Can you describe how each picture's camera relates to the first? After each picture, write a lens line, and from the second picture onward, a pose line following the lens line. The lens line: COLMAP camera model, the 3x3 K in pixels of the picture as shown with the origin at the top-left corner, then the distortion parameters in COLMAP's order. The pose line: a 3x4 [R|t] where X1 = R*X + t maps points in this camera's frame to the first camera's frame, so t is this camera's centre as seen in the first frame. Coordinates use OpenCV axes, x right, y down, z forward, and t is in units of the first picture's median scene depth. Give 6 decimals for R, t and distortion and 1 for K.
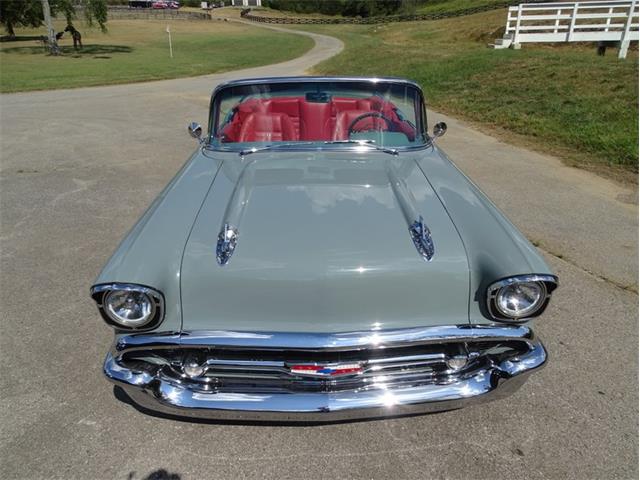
lens RADIAL K [[456.9, 0, 331.1], [0, 456.9, 244.3], [0, 0, 1]] dist [0.006378, 0.004593]
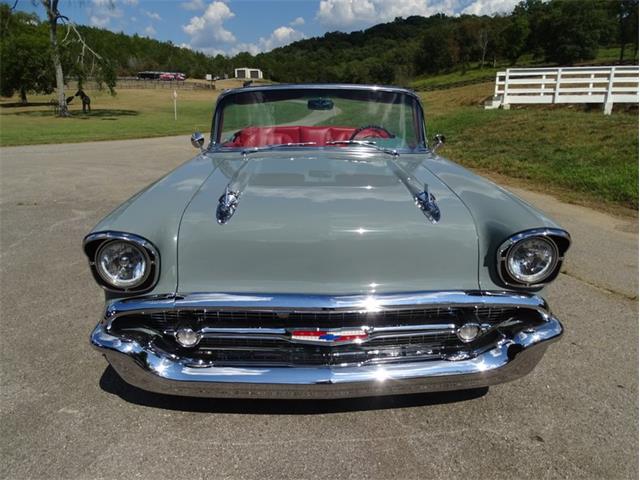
lens RADIAL K [[456.9, 0, 331.1], [0, 456.9, 244.3], [0, 0, 1]] dist [0.006378, 0.004593]
pose [[0.999972, 0.003776, 0.006506, -0.011654], [-0.002885, 0.991247, -0.131991, 0.178674], [-0.006948, 0.131969, 0.991230, 0.039027]]
